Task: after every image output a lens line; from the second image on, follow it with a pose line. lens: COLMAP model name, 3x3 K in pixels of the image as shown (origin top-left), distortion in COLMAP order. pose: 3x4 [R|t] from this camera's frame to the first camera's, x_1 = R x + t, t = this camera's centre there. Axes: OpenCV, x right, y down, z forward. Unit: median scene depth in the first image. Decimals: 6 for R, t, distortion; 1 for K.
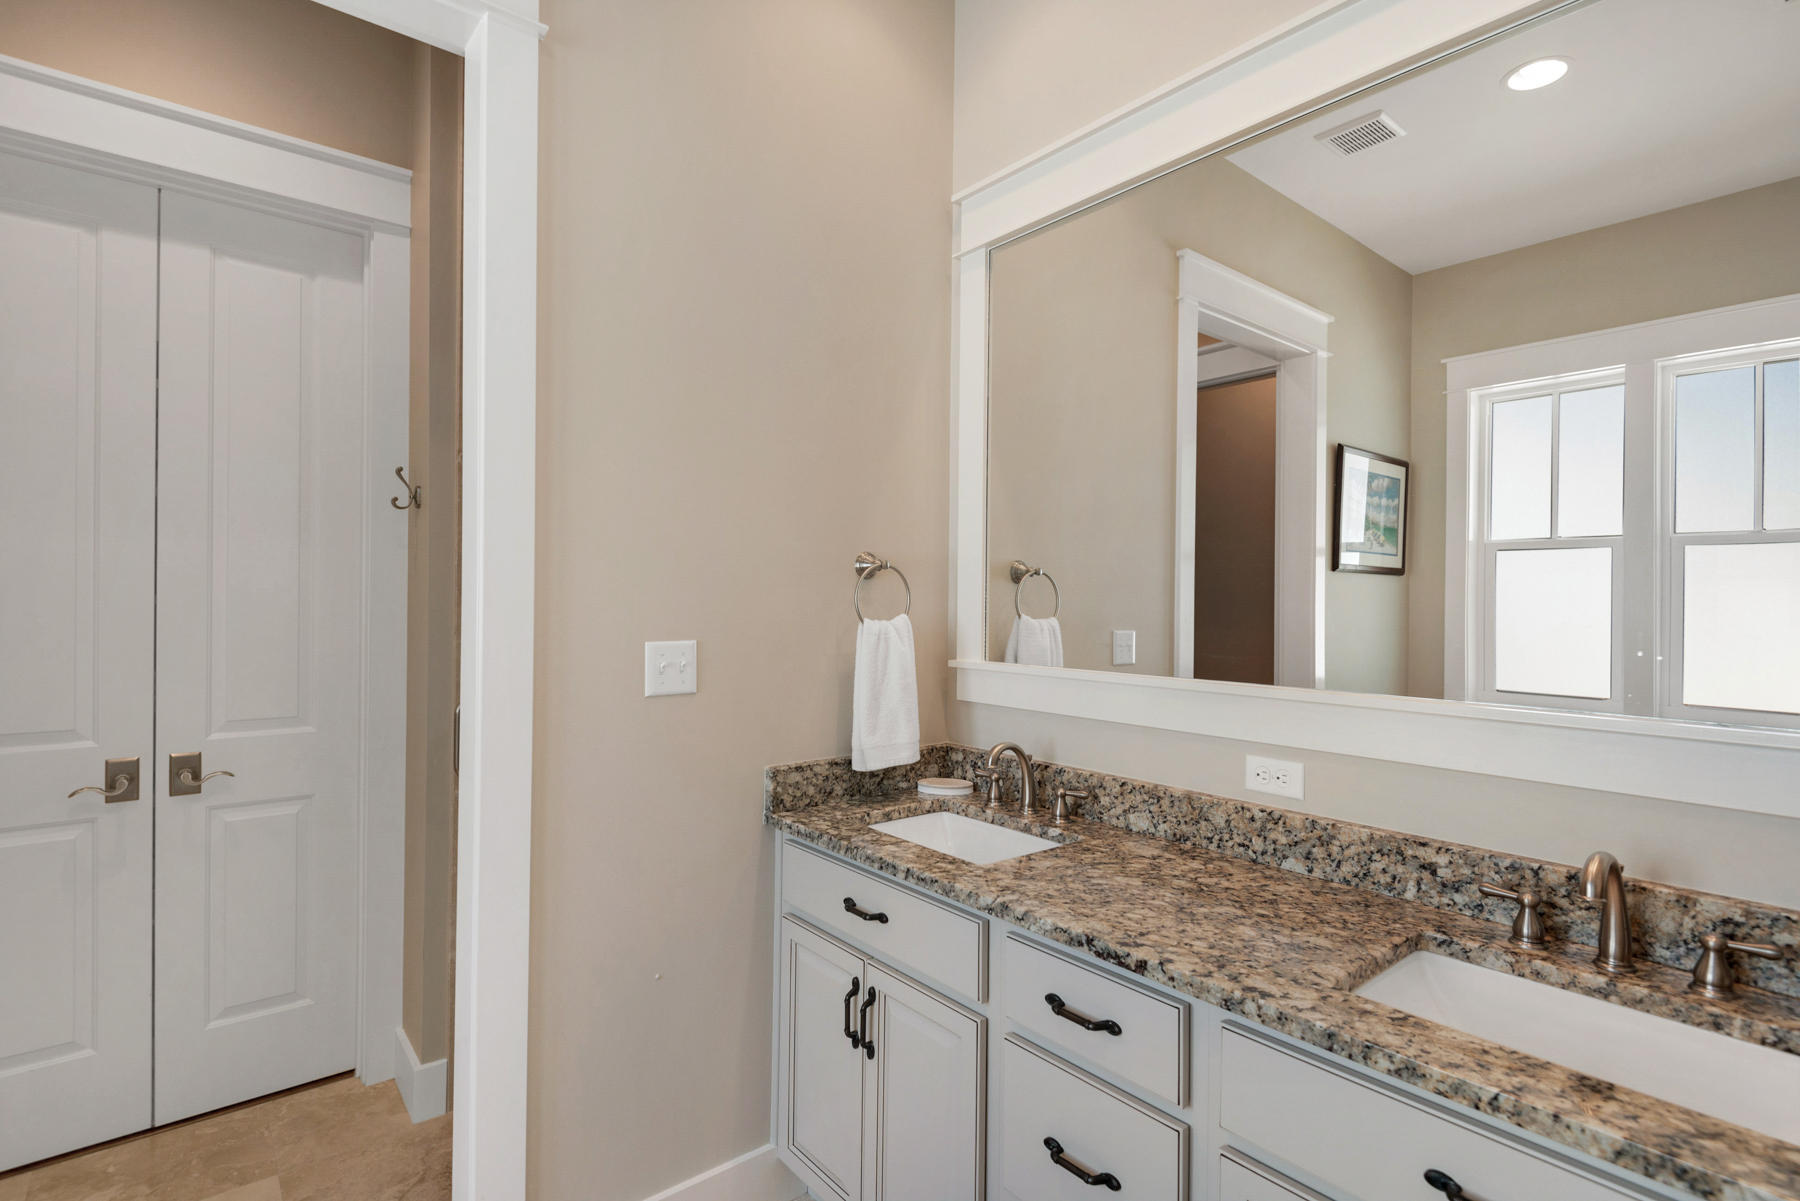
lens RADIAL K [[841.2, 0, 900.0], [0, 841.2, 600.5], [0, 0, 1]] dist [0.002605, -0.025786]
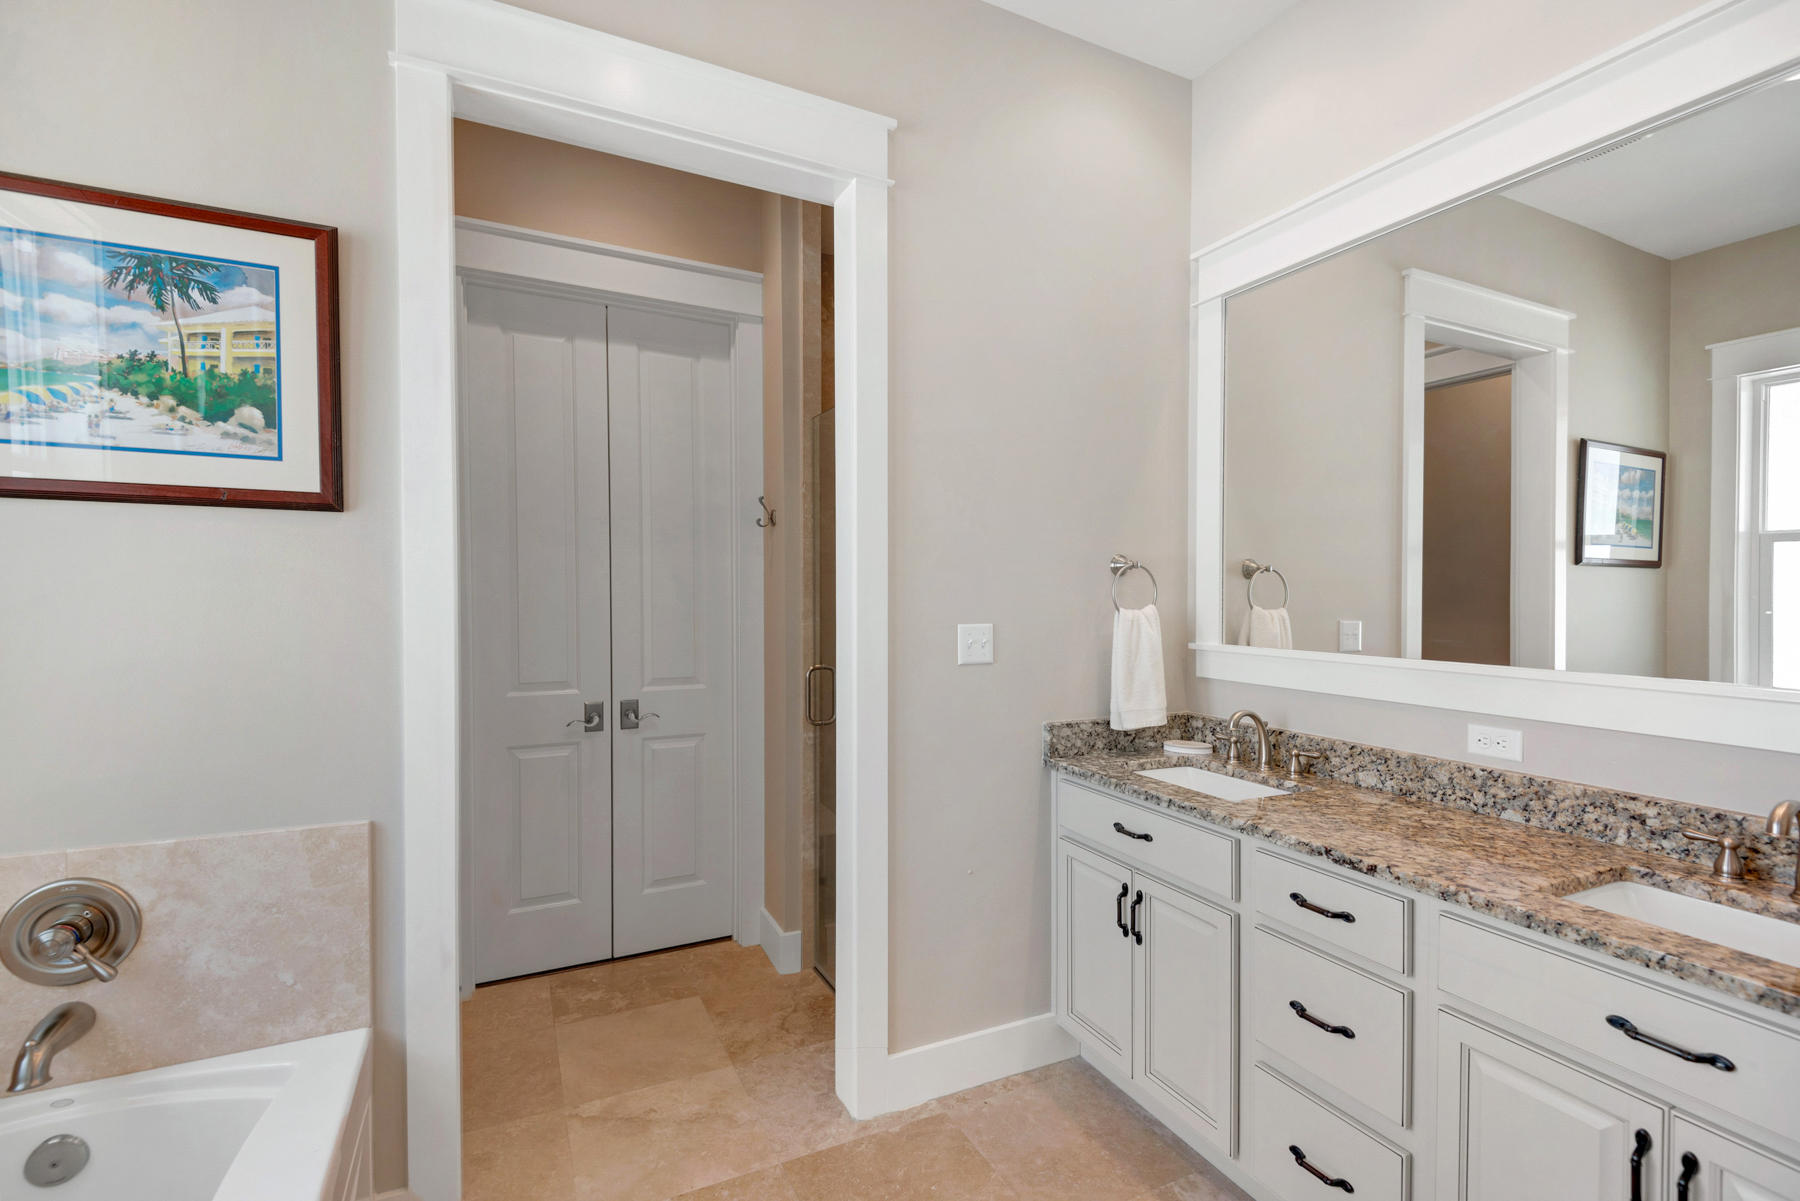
lens RADIAL K [[798.0, 0, 893.0], [0, 798.0, 589.8], [0, 0, 1]] dist [0.001746, -0.011130]
pose [[0.967941, -0.001284, -0.251175, -0.084349], [0.000162, 0.999990, -0.004486, -0.000280], [0.251178, 0.004302, 0.967931, -0.269829]]
